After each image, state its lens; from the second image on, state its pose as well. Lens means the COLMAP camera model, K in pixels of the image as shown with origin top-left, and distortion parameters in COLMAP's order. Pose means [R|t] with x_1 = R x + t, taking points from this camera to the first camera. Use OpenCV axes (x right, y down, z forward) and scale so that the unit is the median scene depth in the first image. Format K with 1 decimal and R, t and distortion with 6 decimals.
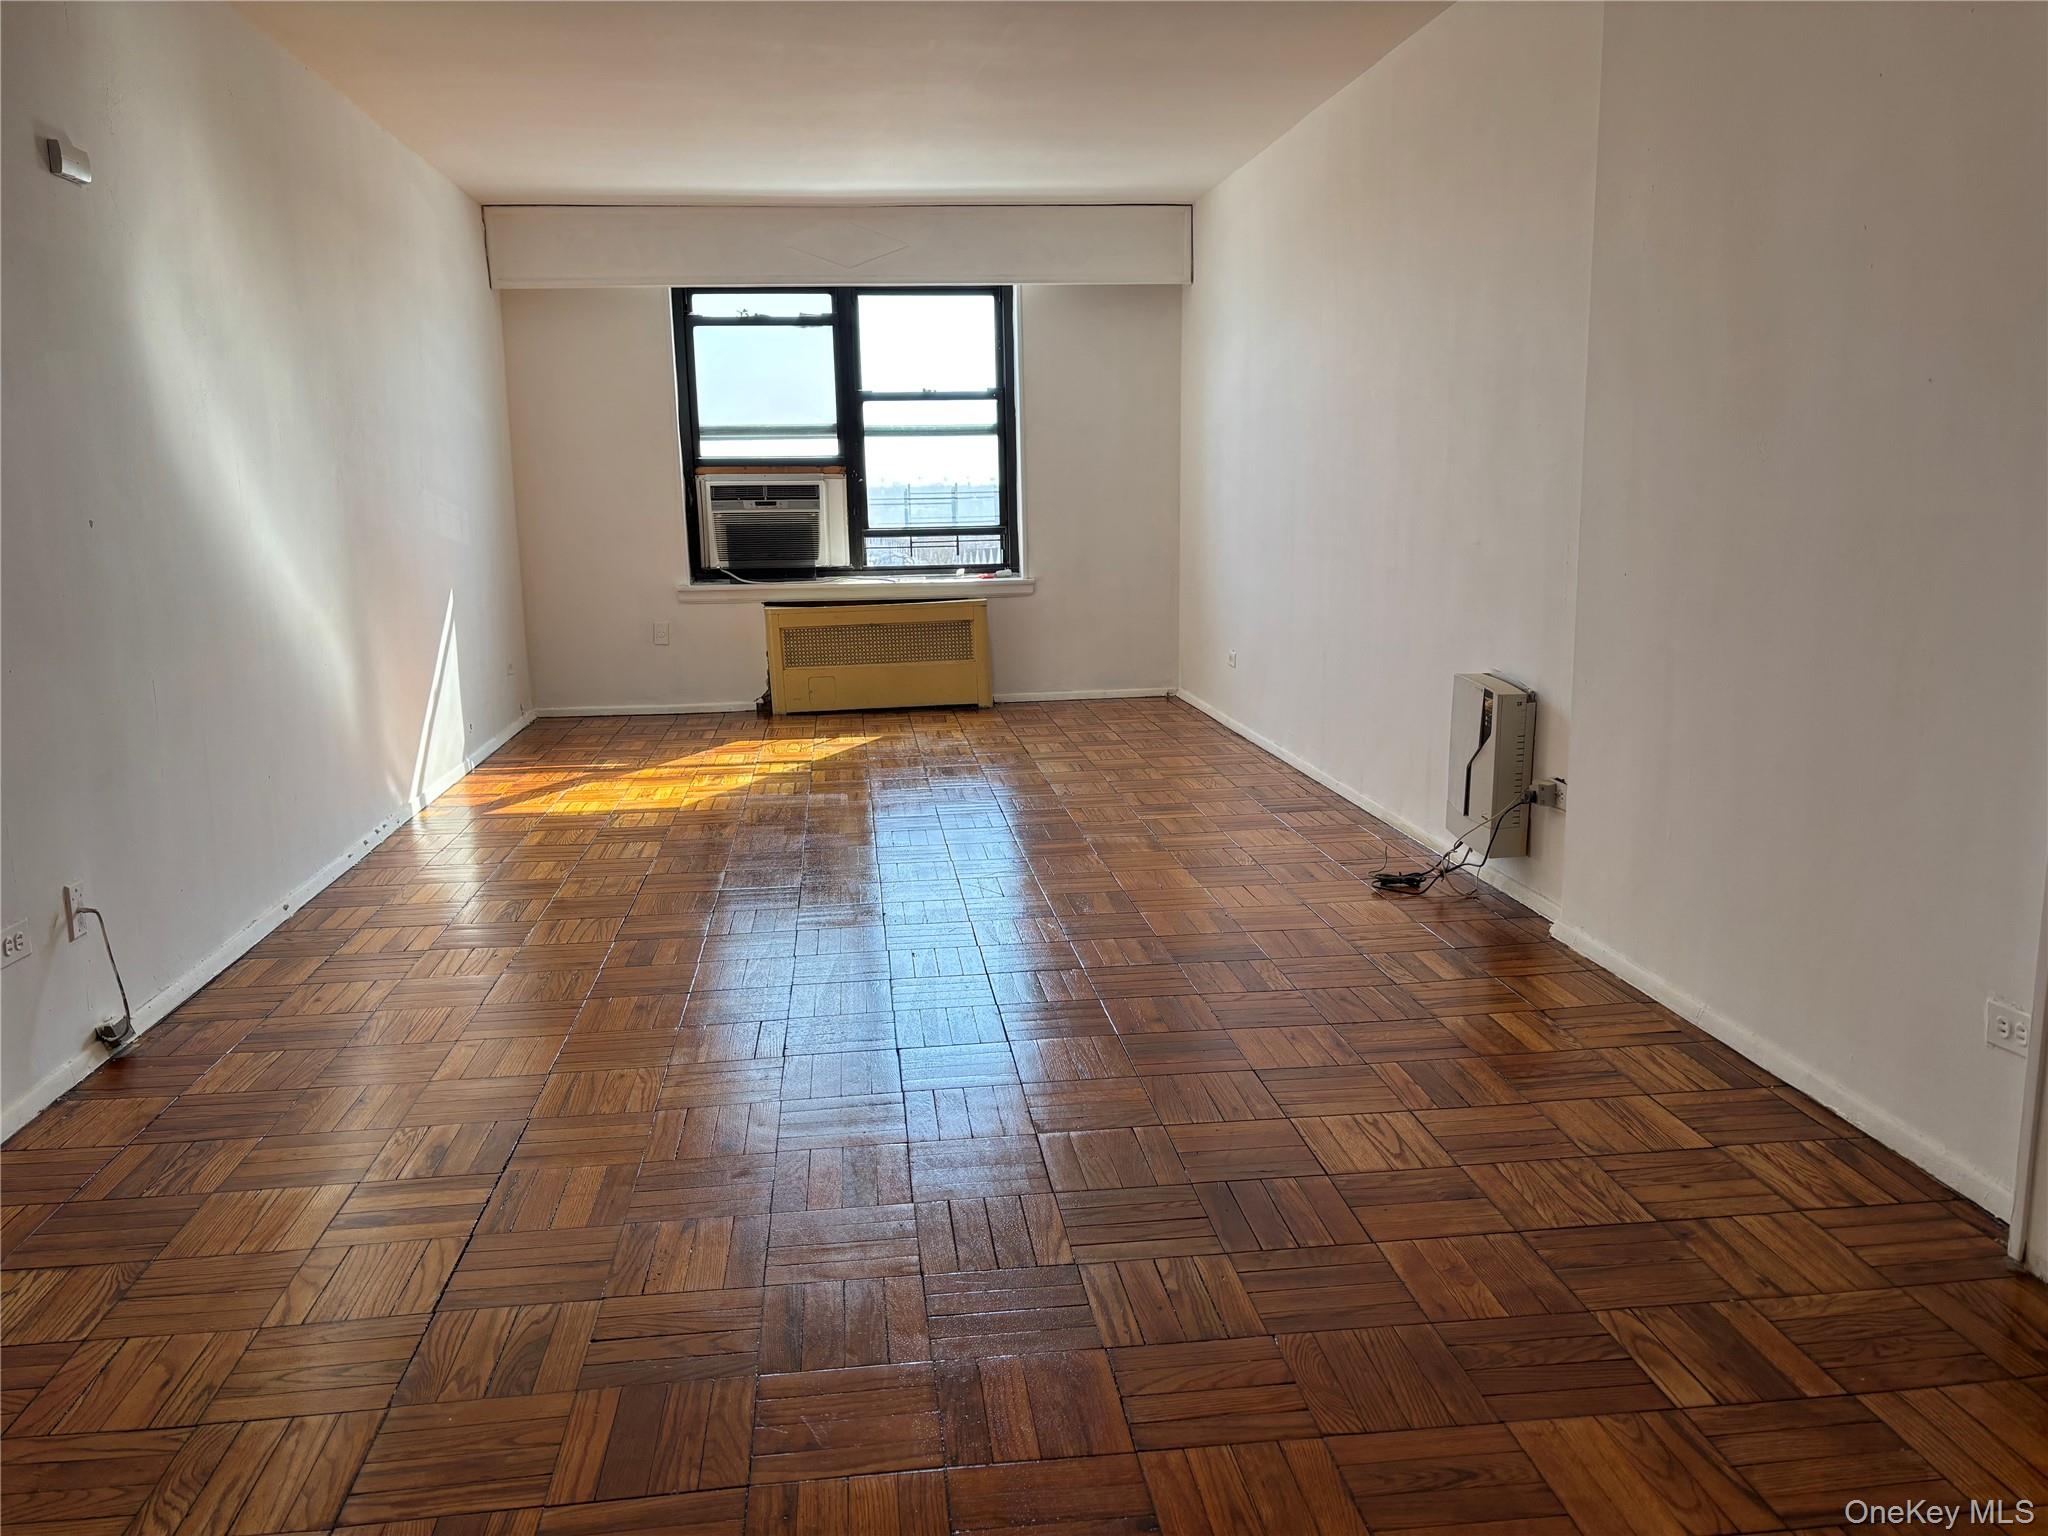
lens RADIAL K [[1532.4, 0, 1024.0], [0, 1532.4, 768.0], [0, 0, 1]] dist [0.180946, -0.245612]
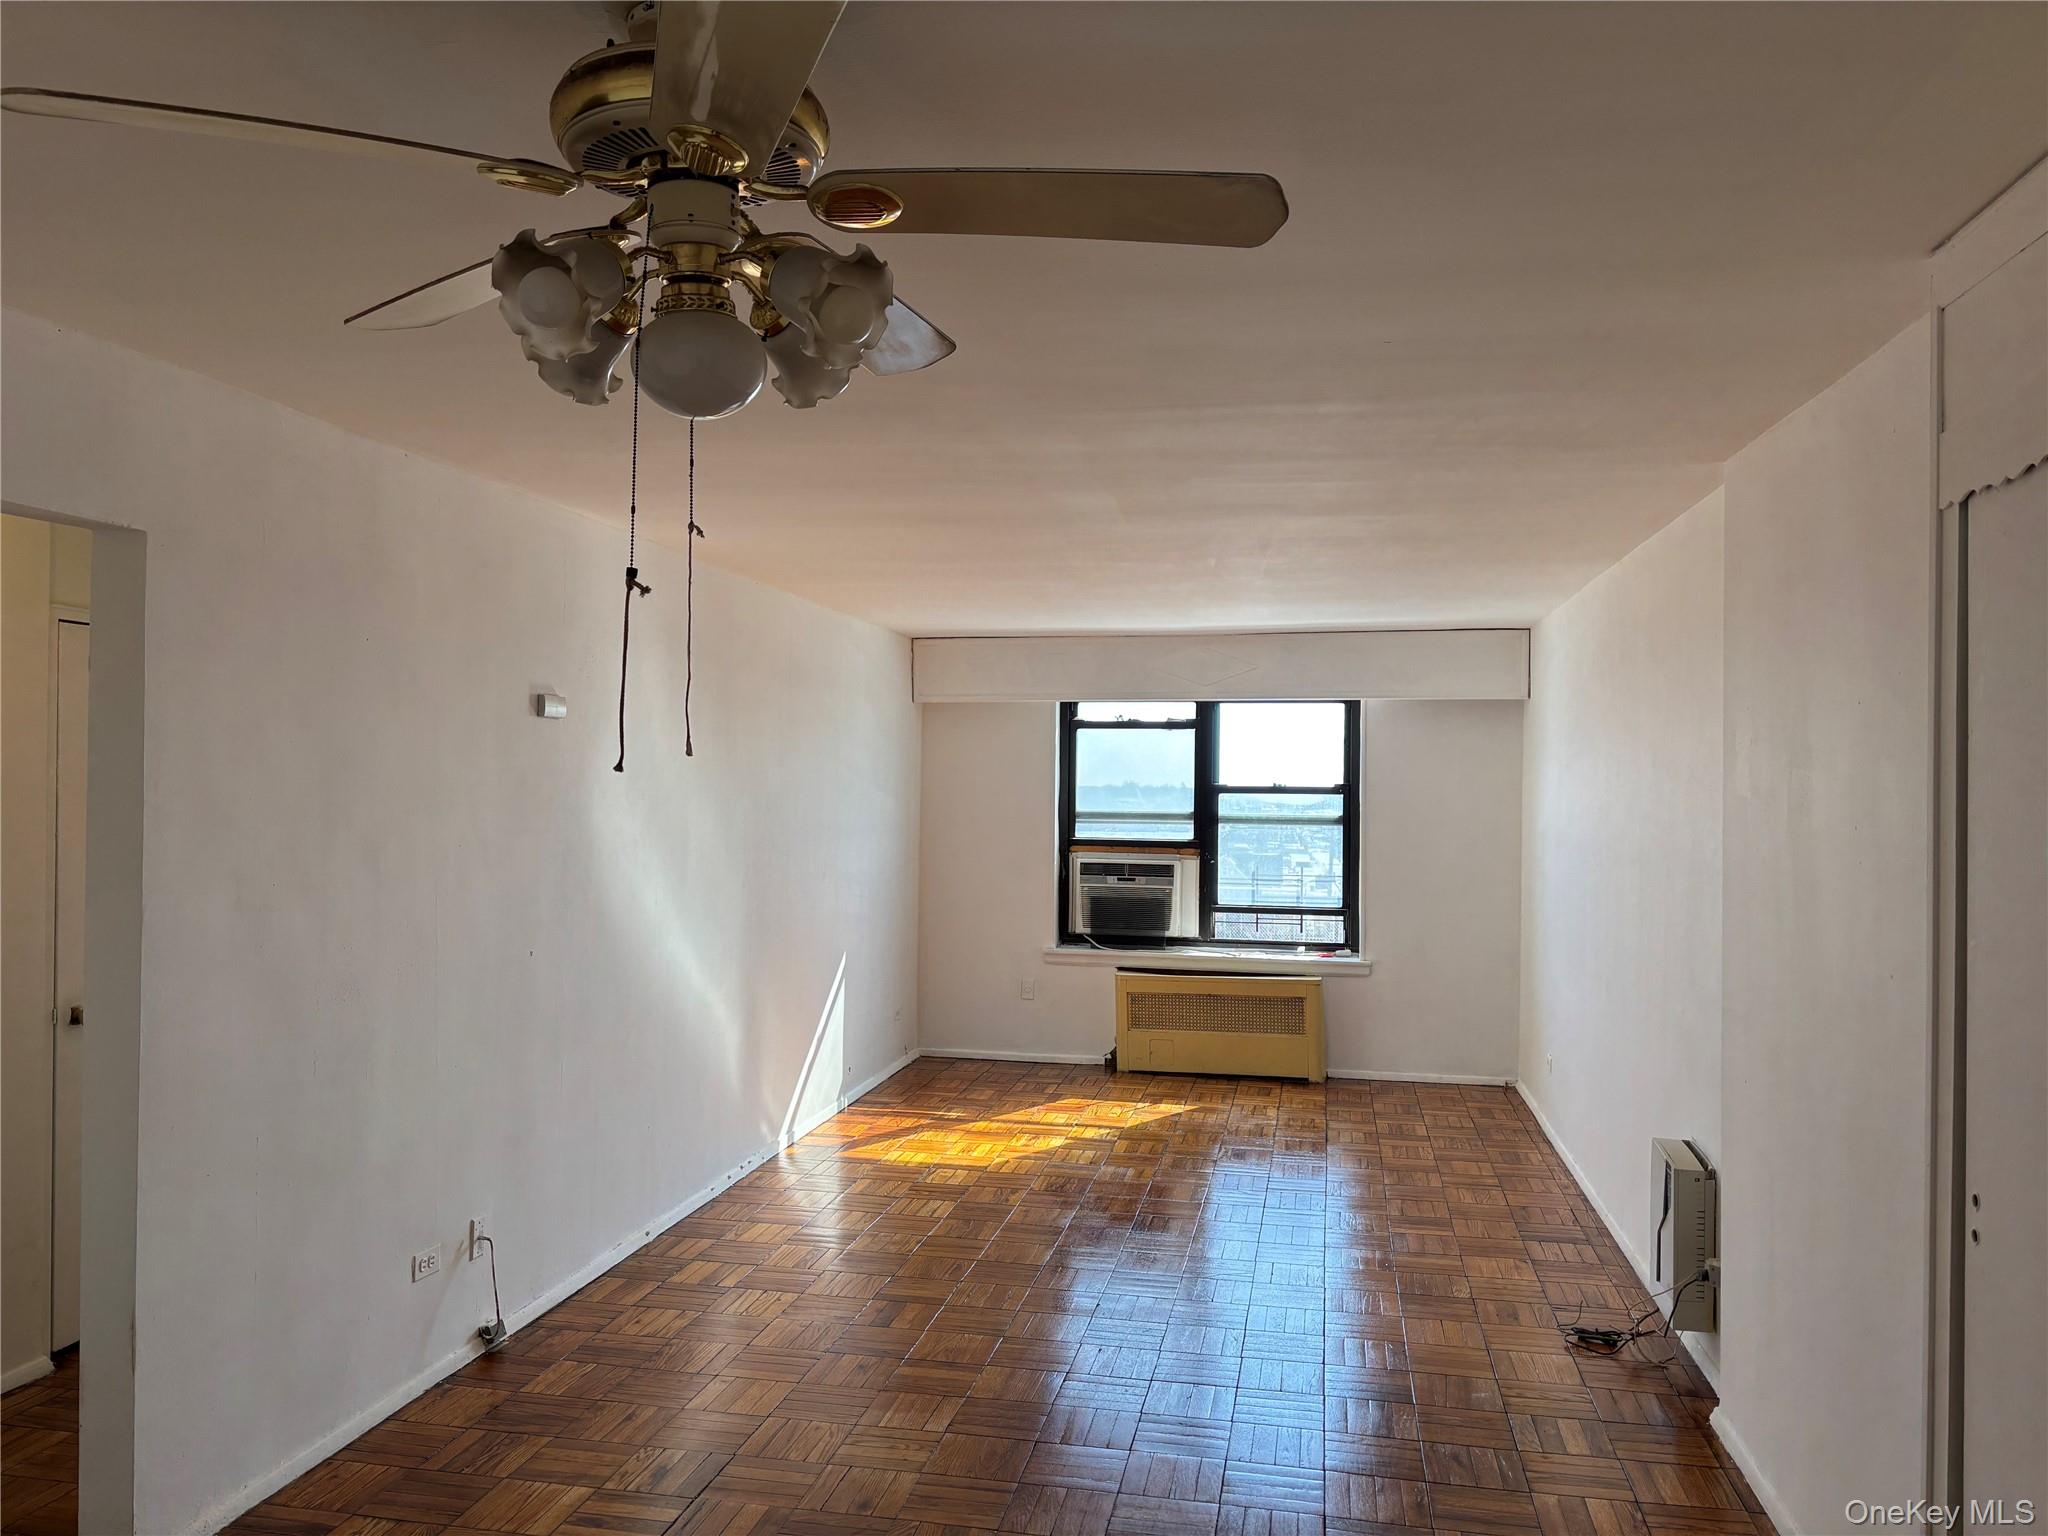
lens RADIAL K [[1544.1, 0, 1024.0], [0, 1544.1, 768.0], [0, 0, 1]] dist [0.050126, -0.048678]
pose [[0.951297, 0.028992, -0.306911, 0.105765], [-0.087313, 0.980141, -0.178046, -0.045057], [0.295654, 0.196172, 0.934936, -0.085978]]
